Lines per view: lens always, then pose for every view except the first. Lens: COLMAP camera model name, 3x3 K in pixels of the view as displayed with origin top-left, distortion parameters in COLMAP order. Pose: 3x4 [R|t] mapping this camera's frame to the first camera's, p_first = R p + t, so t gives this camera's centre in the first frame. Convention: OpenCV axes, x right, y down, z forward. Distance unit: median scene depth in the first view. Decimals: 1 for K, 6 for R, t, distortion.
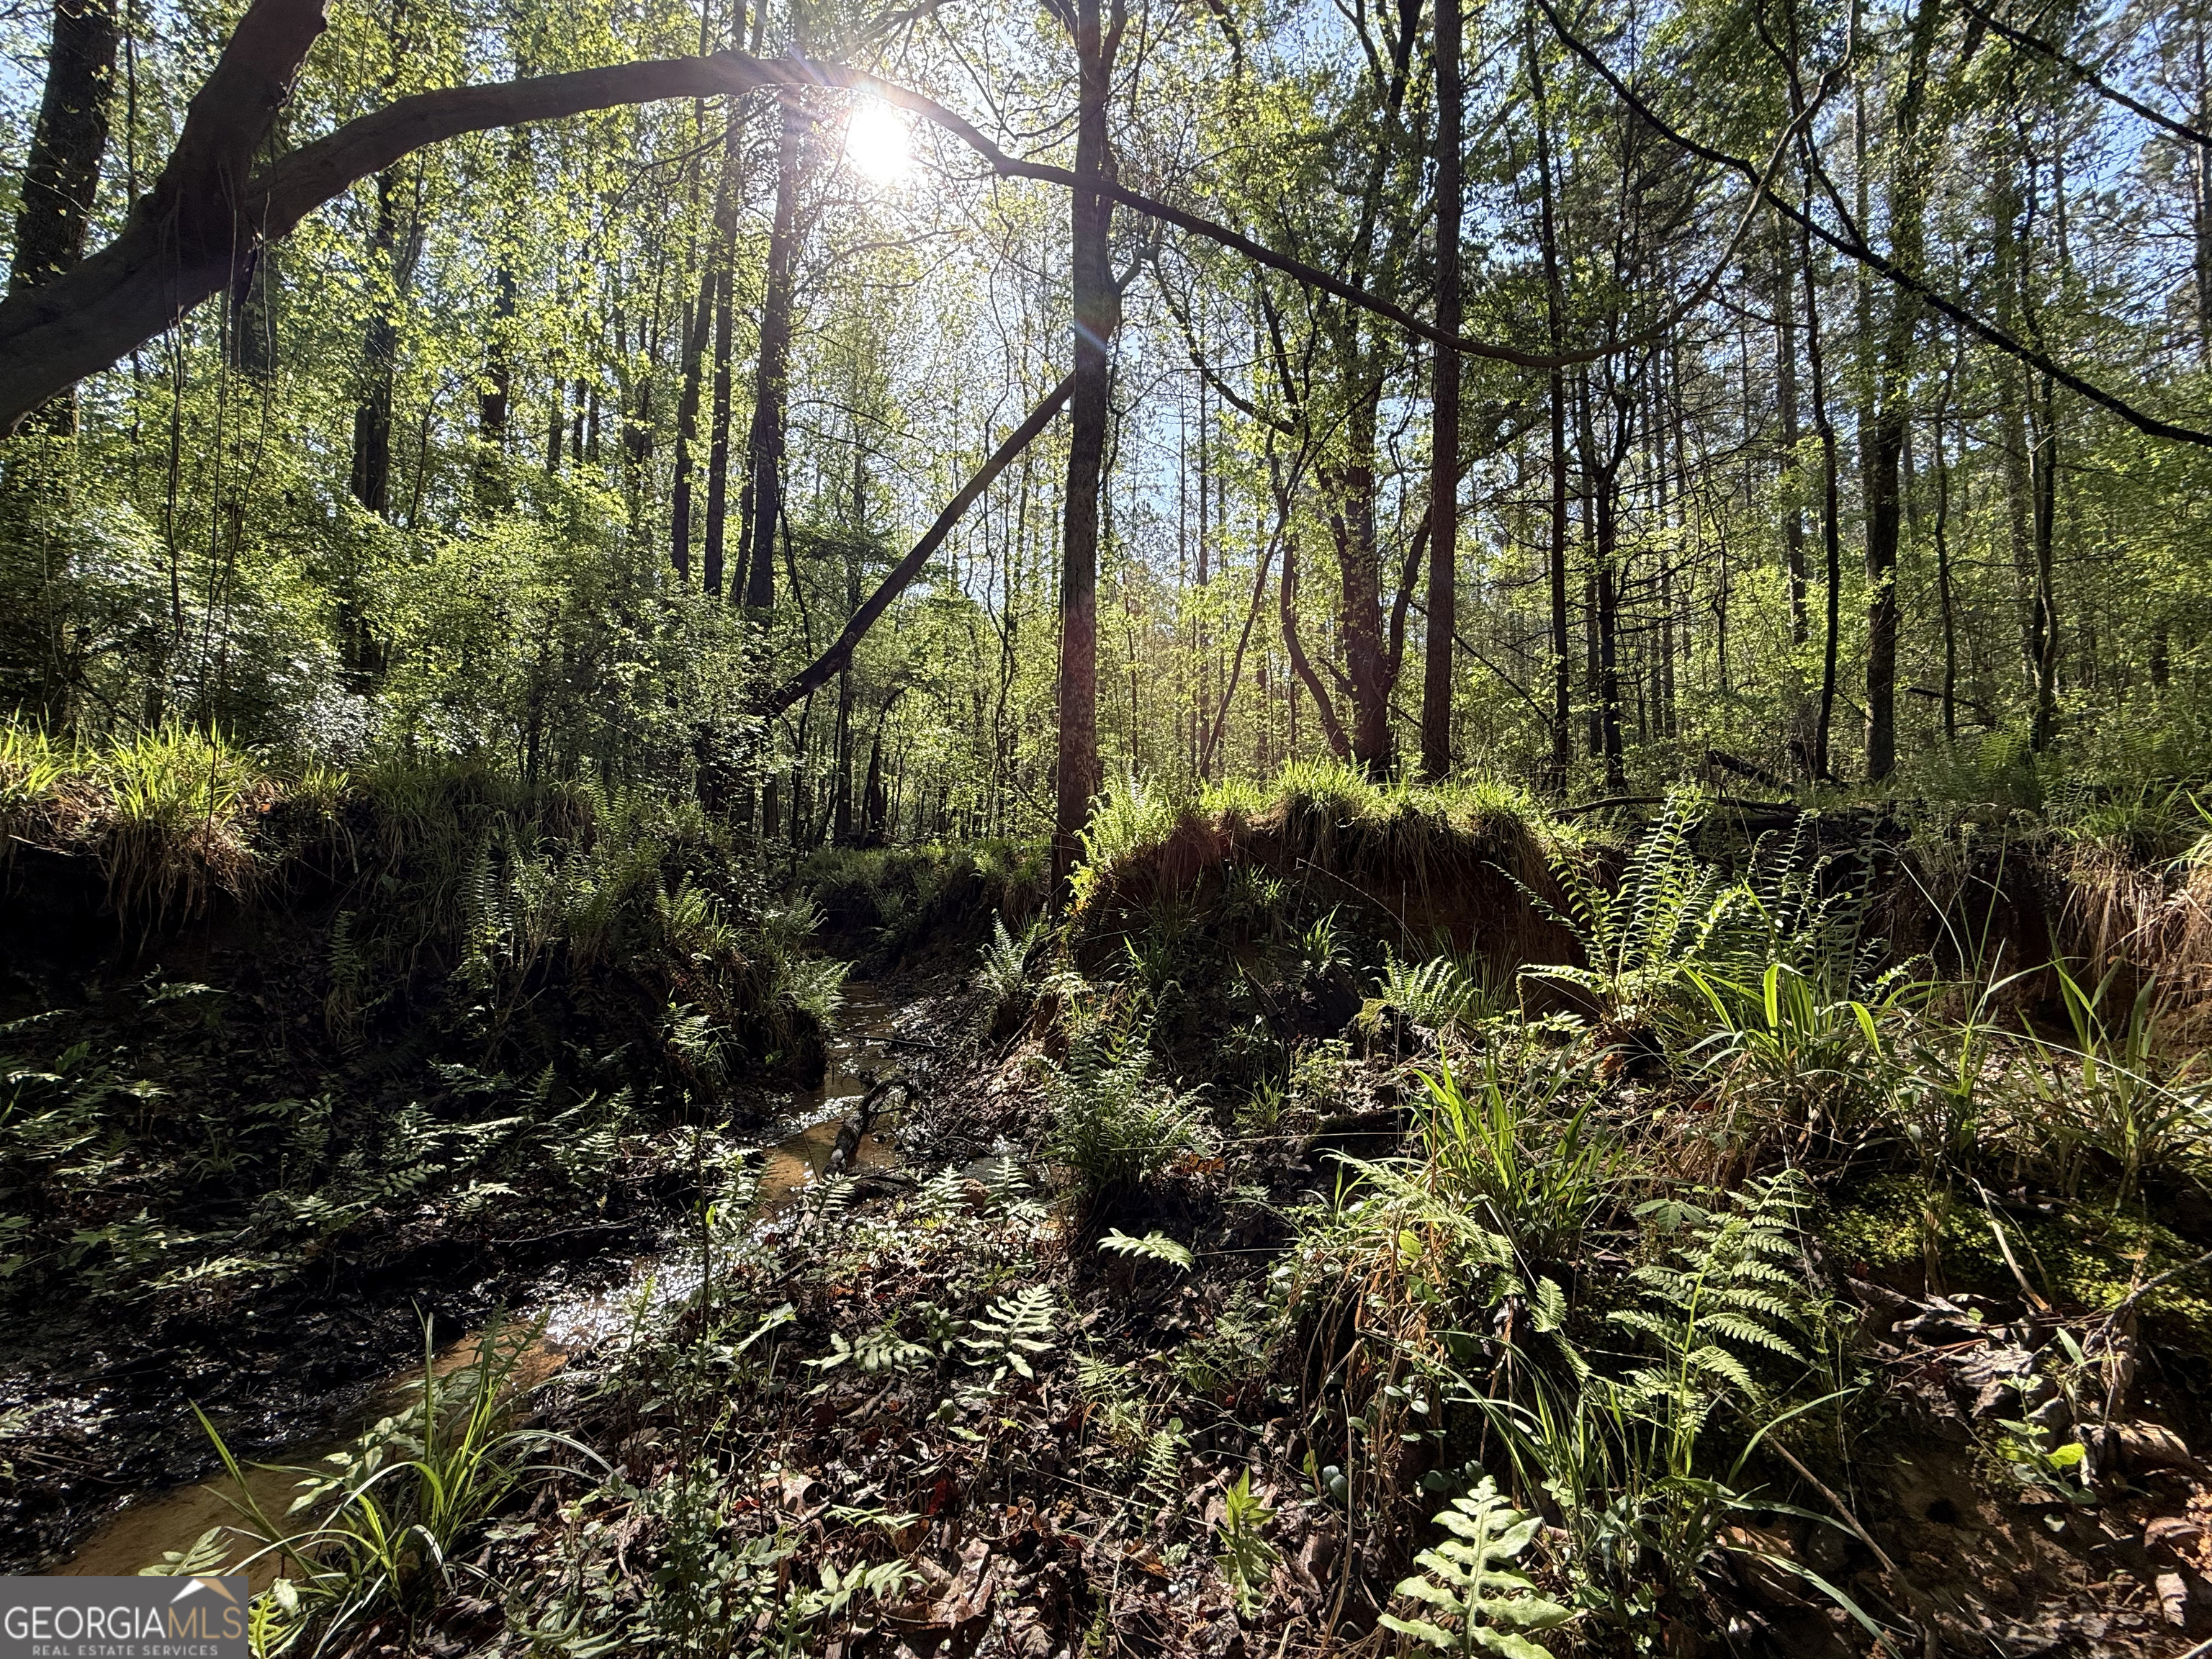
lens RADIAL K [[880.9, 0, 1106.0], [0, 880.9, 829.5], [0, 0, 1]] dist [-0.003099, 0.000683]
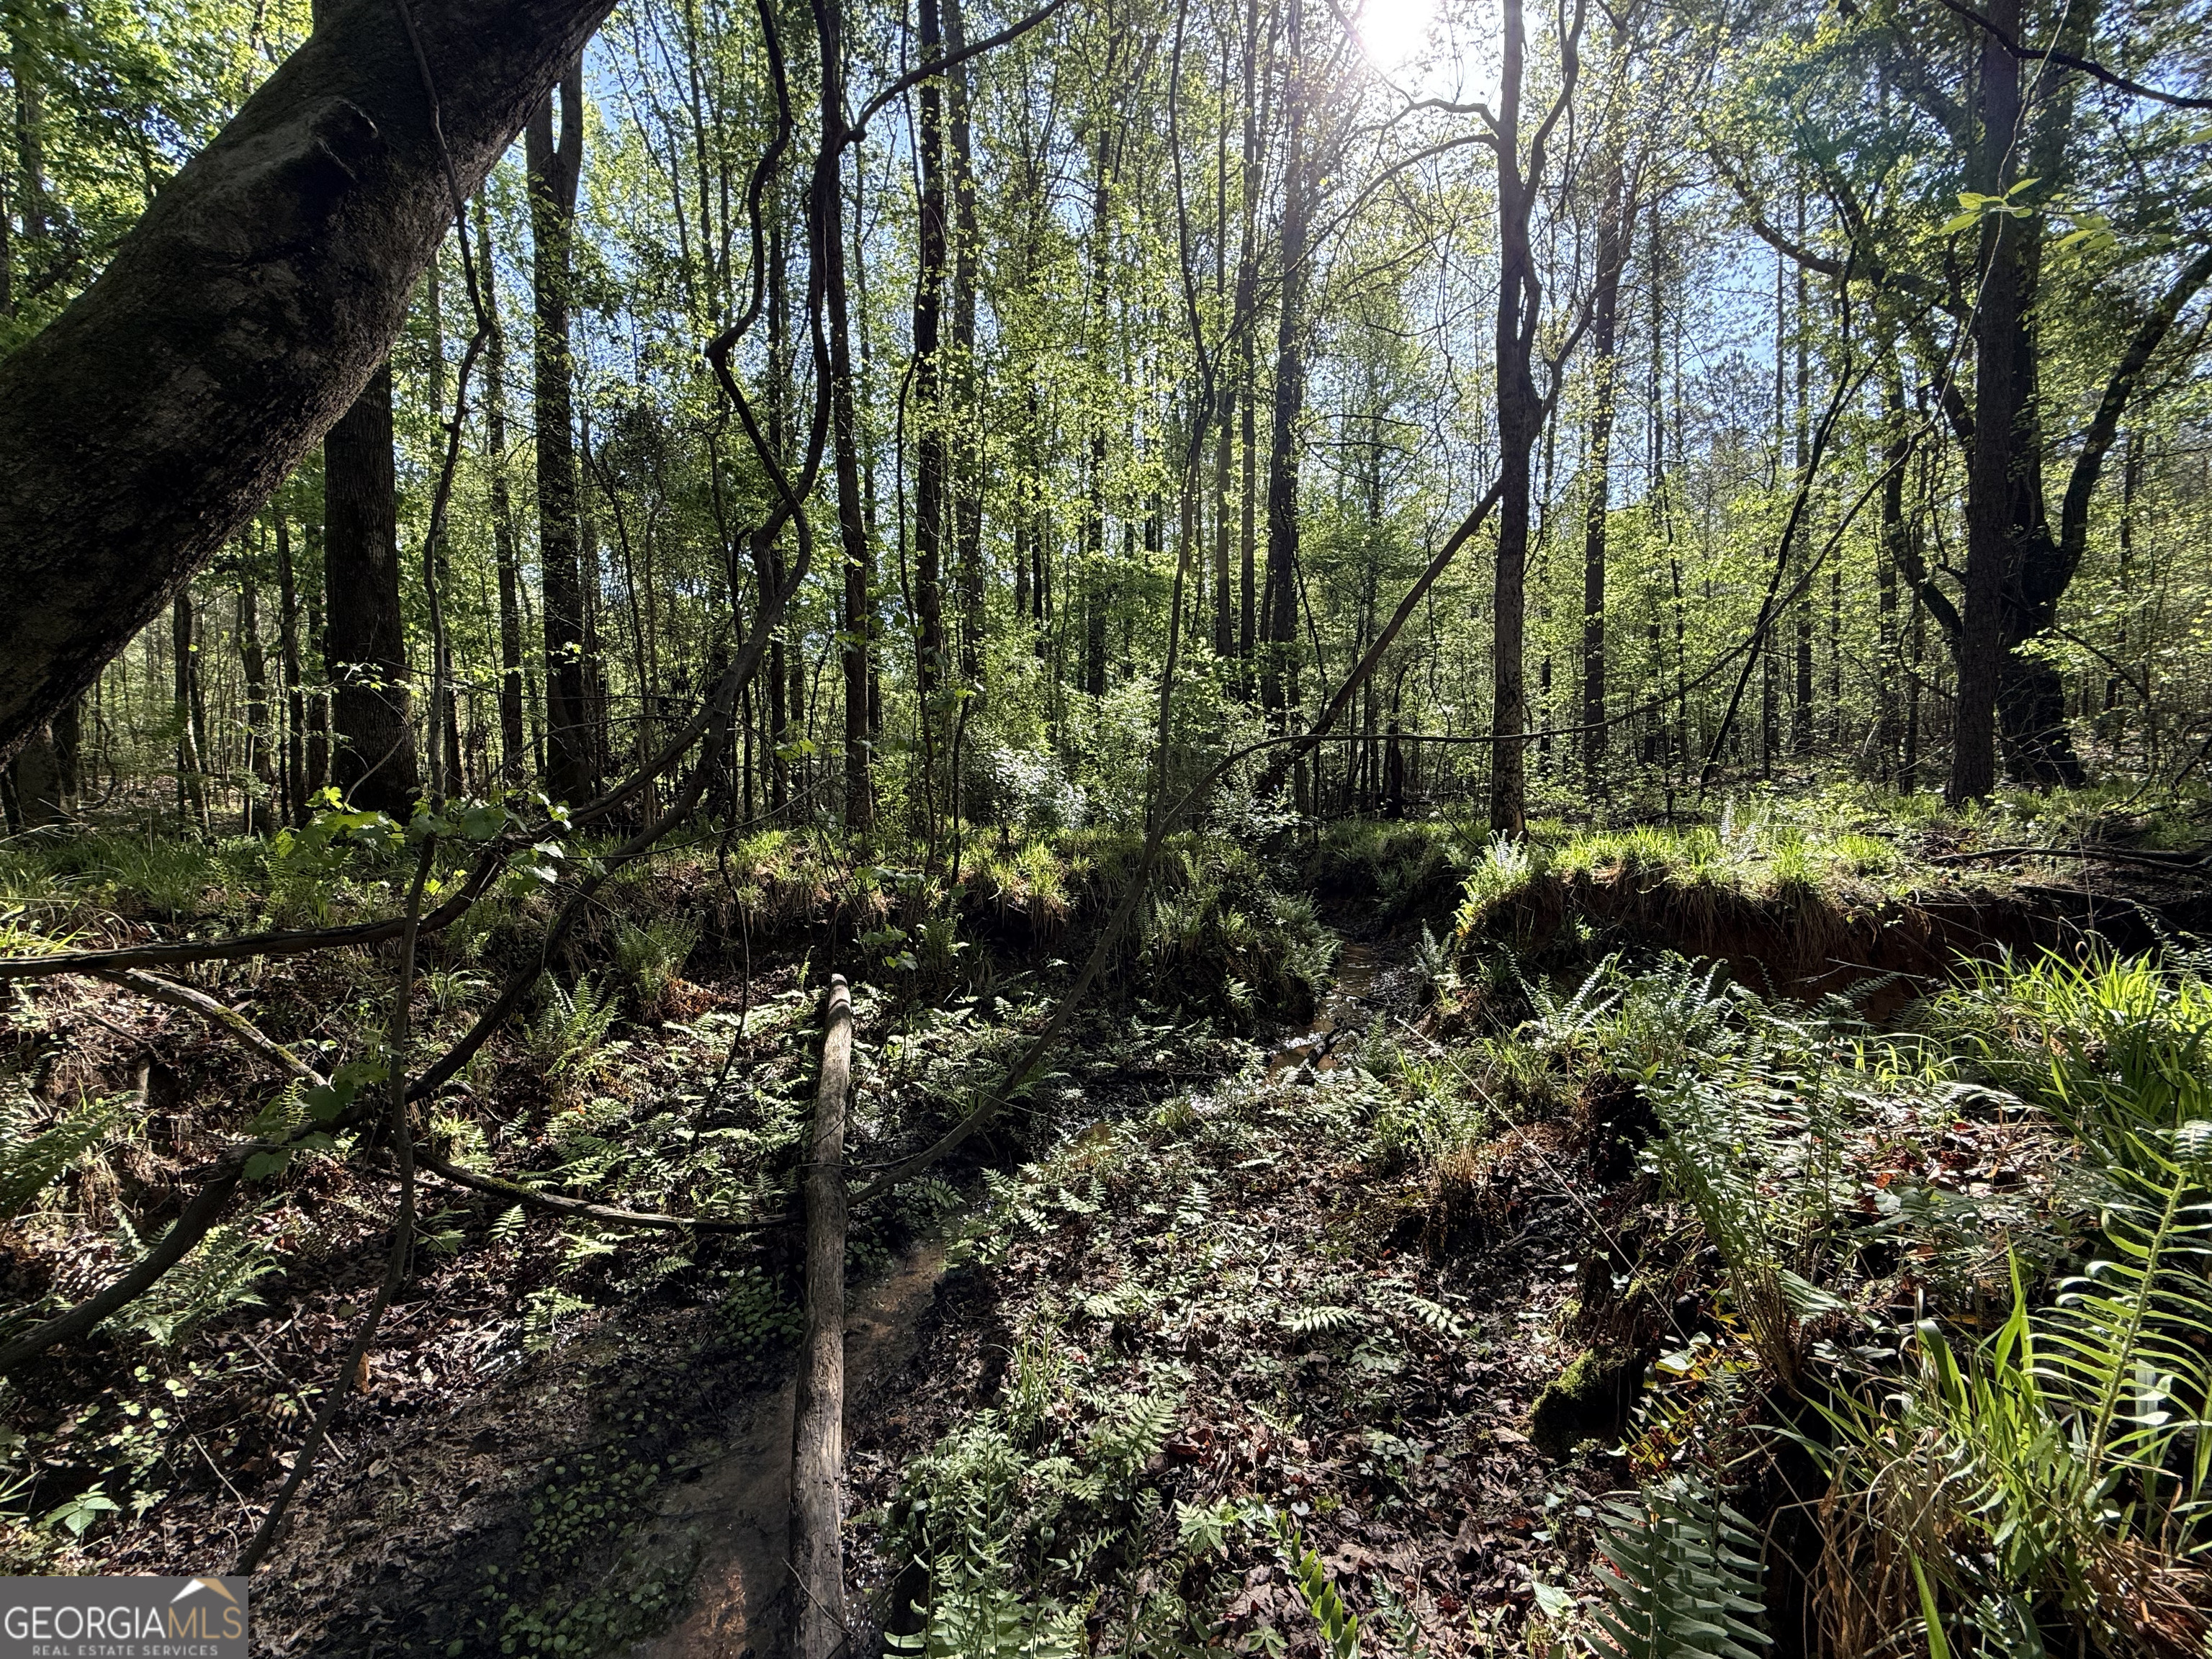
lens RADIAL K [[880.9, 0, 1106.0], [0, 880.9, 829.5], [0, 0, 1]] dist [-0.003099, 0.000683]
pose [[0.827334, -0.005761, -0.561681, 0.346744], [0.049943, 0.996741, 0.063342, -0.237164], [0.559485, -0.080457, 0.824926, -0.668555]]
